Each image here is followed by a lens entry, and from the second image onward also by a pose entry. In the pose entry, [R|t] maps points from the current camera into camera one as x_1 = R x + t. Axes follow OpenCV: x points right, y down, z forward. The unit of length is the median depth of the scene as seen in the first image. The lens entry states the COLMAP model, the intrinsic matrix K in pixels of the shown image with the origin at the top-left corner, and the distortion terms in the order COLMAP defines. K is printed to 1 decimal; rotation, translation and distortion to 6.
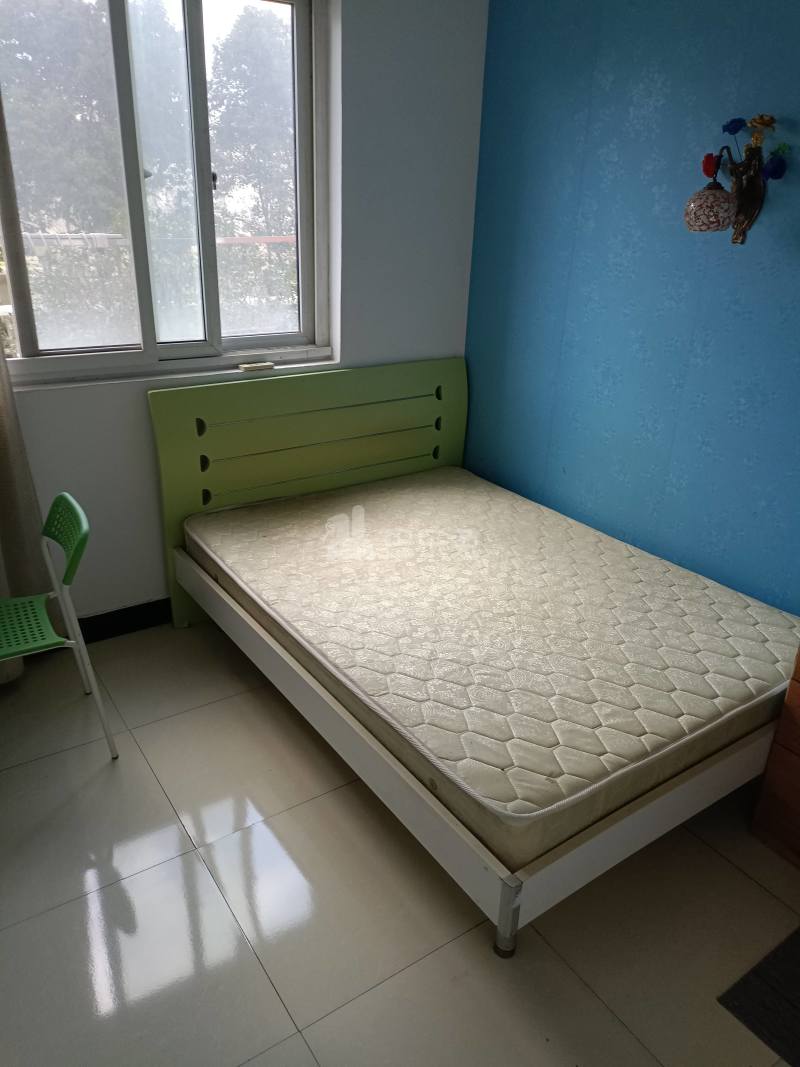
lens RADIAL K [[784.0, 0, 402.7], [0, 784.0, 527.1], [0, 0, 1]] dist [0.055654, -0.056777]
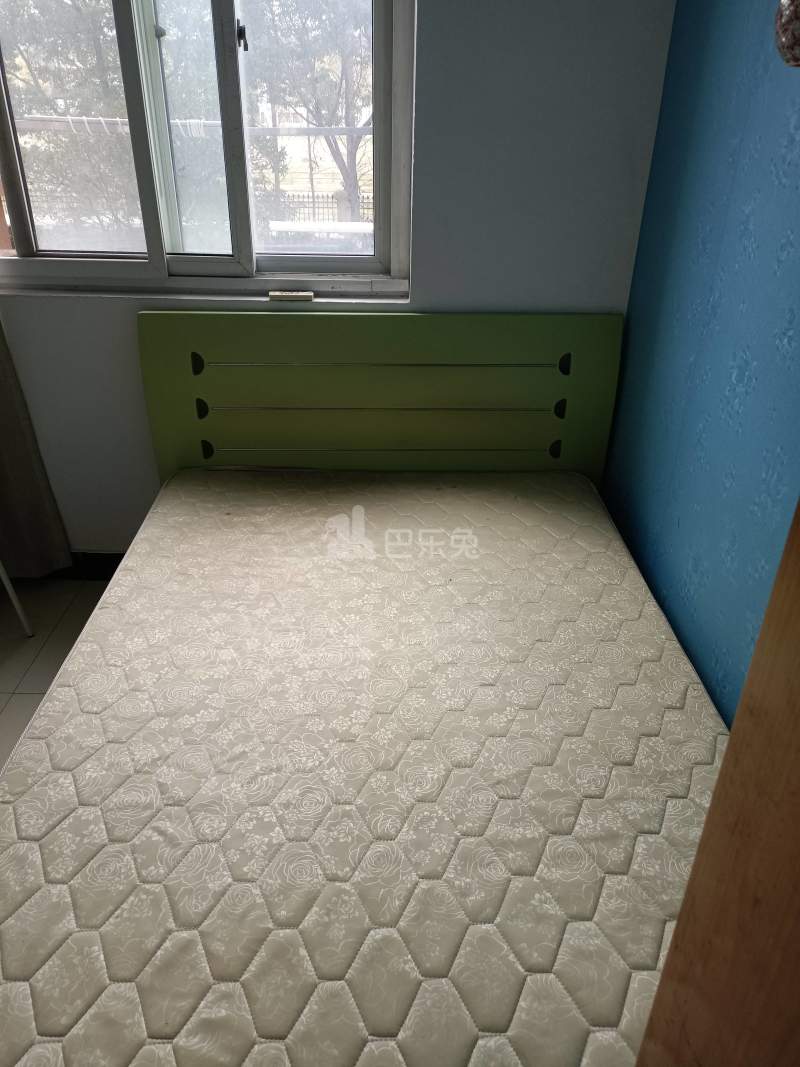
lens RADIAL K [[783.1, 0, 400.0], [0, 783.1, 533.5], [0, 0, 1]] dist [0.056920, -0.054731]
pose [[0.829624, 0.249672, -0.499387, 0.357736], [-0.205104, 0.968190, 0.143317, -0.115179], [0.519284, -0.016473, 0.854443, 0.407381]]
